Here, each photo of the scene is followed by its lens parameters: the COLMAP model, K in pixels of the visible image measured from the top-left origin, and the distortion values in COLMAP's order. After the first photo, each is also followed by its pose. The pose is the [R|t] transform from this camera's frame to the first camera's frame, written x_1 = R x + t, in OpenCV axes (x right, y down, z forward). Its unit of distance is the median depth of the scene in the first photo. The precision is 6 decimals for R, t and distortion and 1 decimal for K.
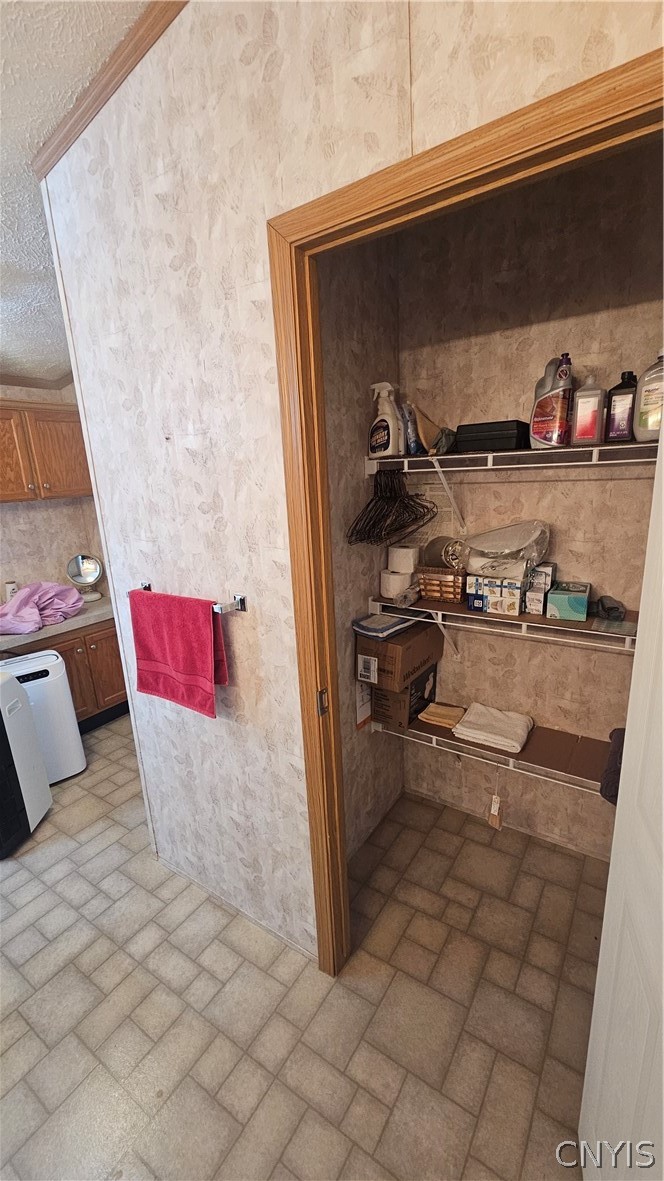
lens RADIAL K [[481.9, 0, 329.2], [0, 481.9, 597.6], [0, 0, 1]] dist [-0.000908, -0.000062]
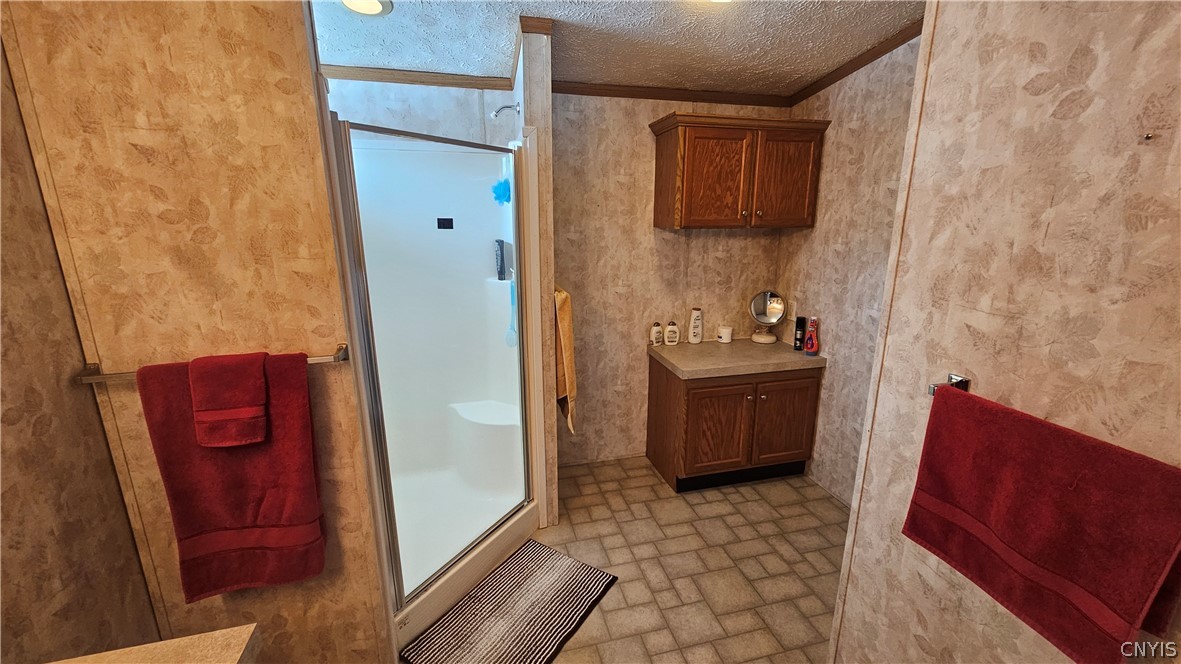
lens RADIAL K [[481.9, 0, 593.3], [0, 481.9, 329.5], [0, 0, 1]] dist [-0.000908, -0.000062]
pose [[0.748982, 0.203905, -0.630435, -0.363862], [-0.202732, 0.976363, 0.074937, -0.041217], [0.630813, 0.071683, 0.772617, 0.211970]]
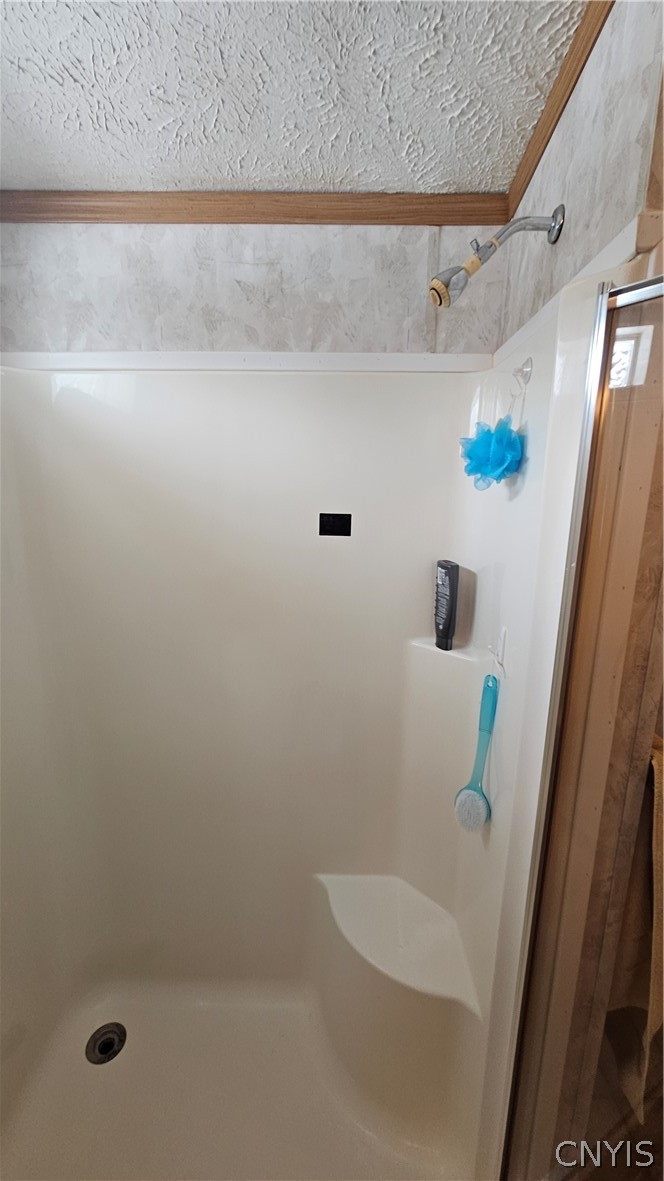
lens RADIAL K [[481.9, 0, 330.6], [0, 481.9, 590.5], [0, 0, 1]] dist [-0.000908, -0.000062]
pose [[0.548123, 0.222845, -0.806165, -1.155566], [-0.245595, 0.964246, 0.099559, -0.135466], [0.799528, 0.143419, 0.583255, 0.664221]]
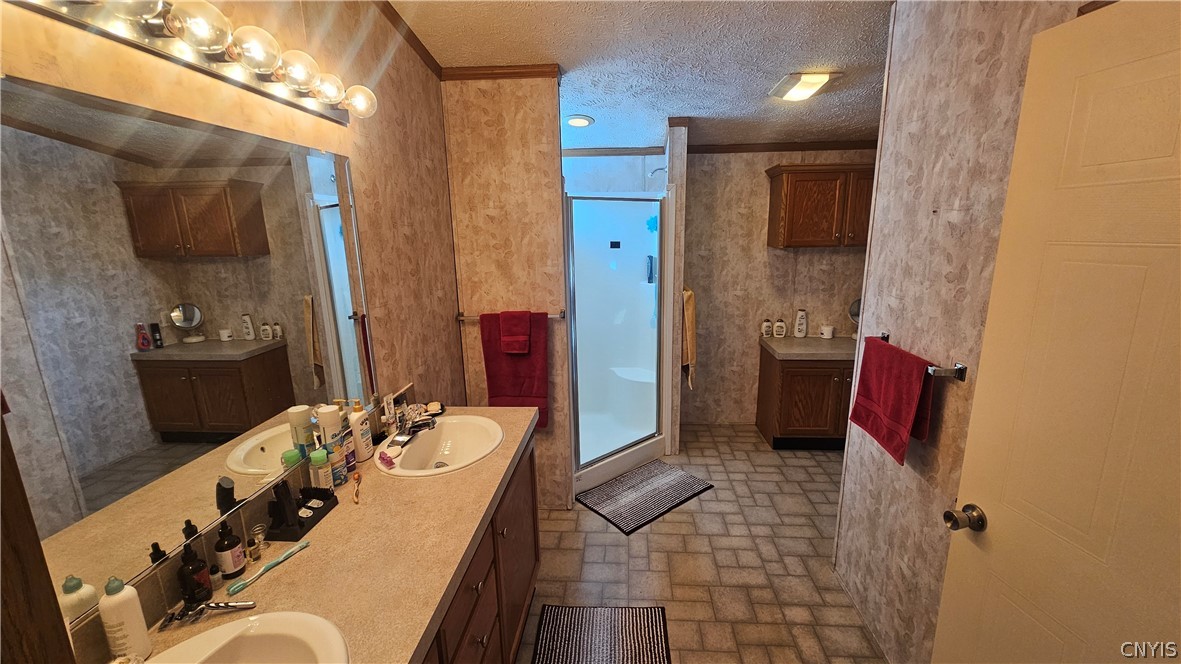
lens RADIAL K [[481.9, 0, 591.5], [0, 481.9, 338.8], [0, 0, 1]] dist [-0.000908, -0.000062]
pose [[0.493261, 0.235422, -0.837419, 0.240471], [-0.225258, 0.964413, 0.138441, -0.019529], [0.840210, 0.120347, 0.528738, -0.193123]]
